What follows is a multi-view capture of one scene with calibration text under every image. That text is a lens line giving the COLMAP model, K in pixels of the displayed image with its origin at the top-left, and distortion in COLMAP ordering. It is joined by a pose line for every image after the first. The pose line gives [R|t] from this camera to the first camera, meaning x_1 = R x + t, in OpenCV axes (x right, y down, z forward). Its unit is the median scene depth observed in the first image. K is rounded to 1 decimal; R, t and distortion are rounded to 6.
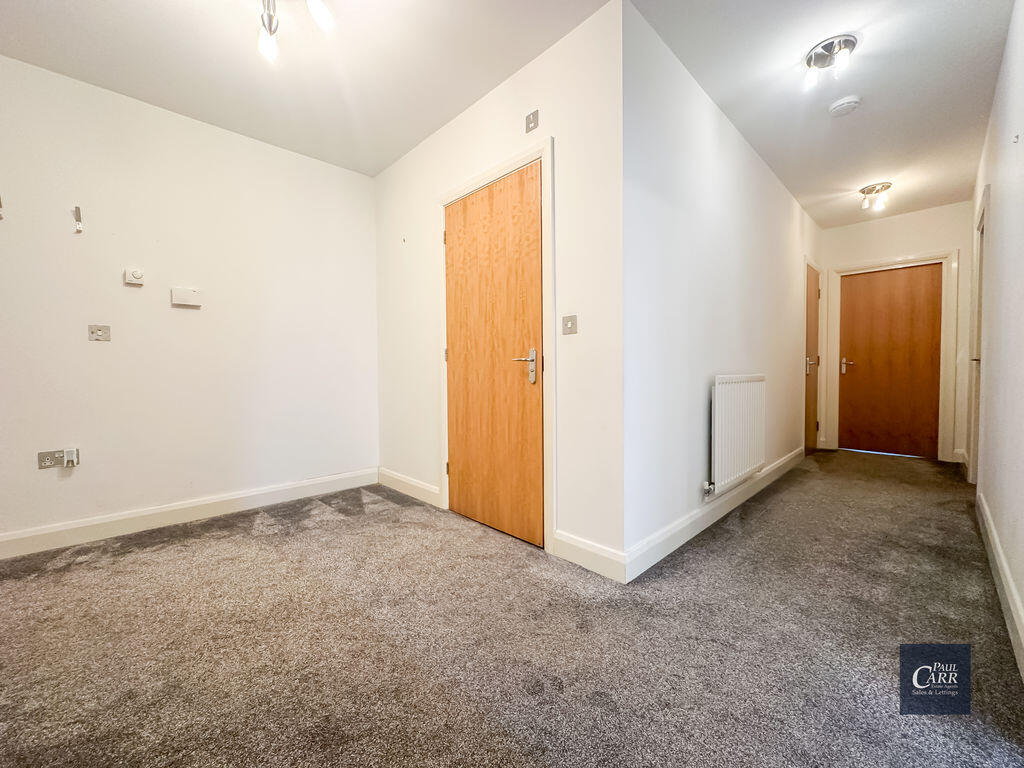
lens RADIAL K [[408.7, 0, 512.0], [0, 408.7, 384.0], [0, 0, 1]] dist [-0.000243, 0.000298]
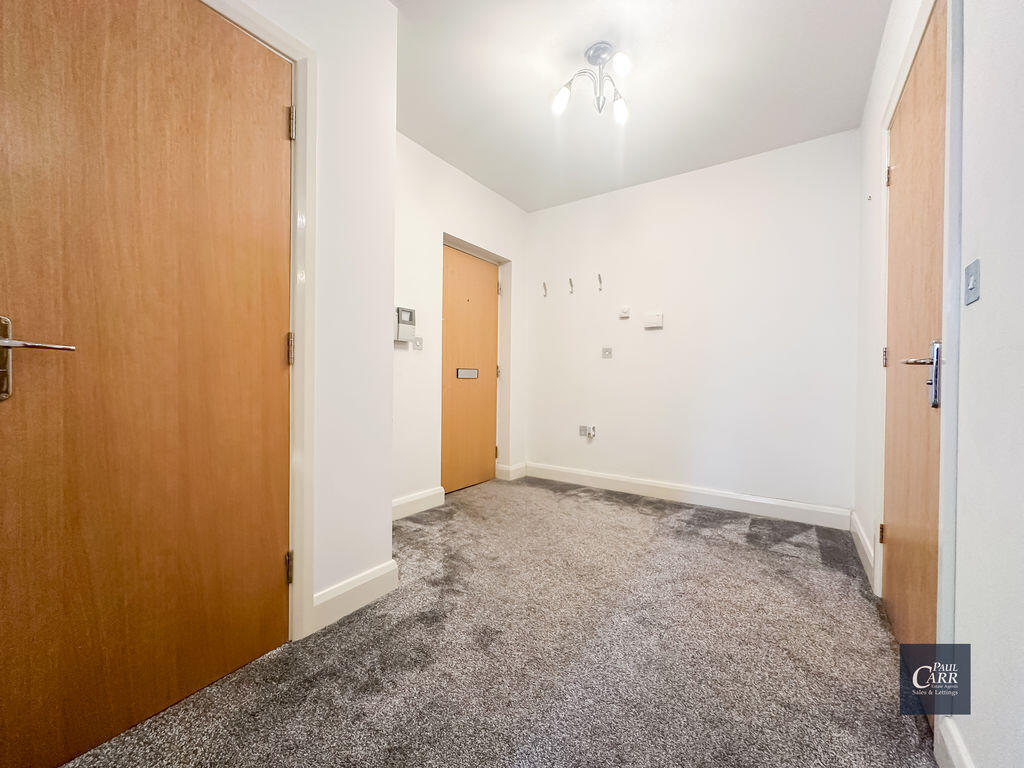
lens RADIAL K [[408.7, 0, 512.0], [0, 408.7, 384.0], [0, 0, 1]] dist [-0.000243, 0.000298]
pose [[0.204802, 0.021399, -0.978569, 0.372854], [-0.045892, 0.998871, 0.012238, -0.010756], [0.977727, 0.042402, 0.205553, 0.312558]]
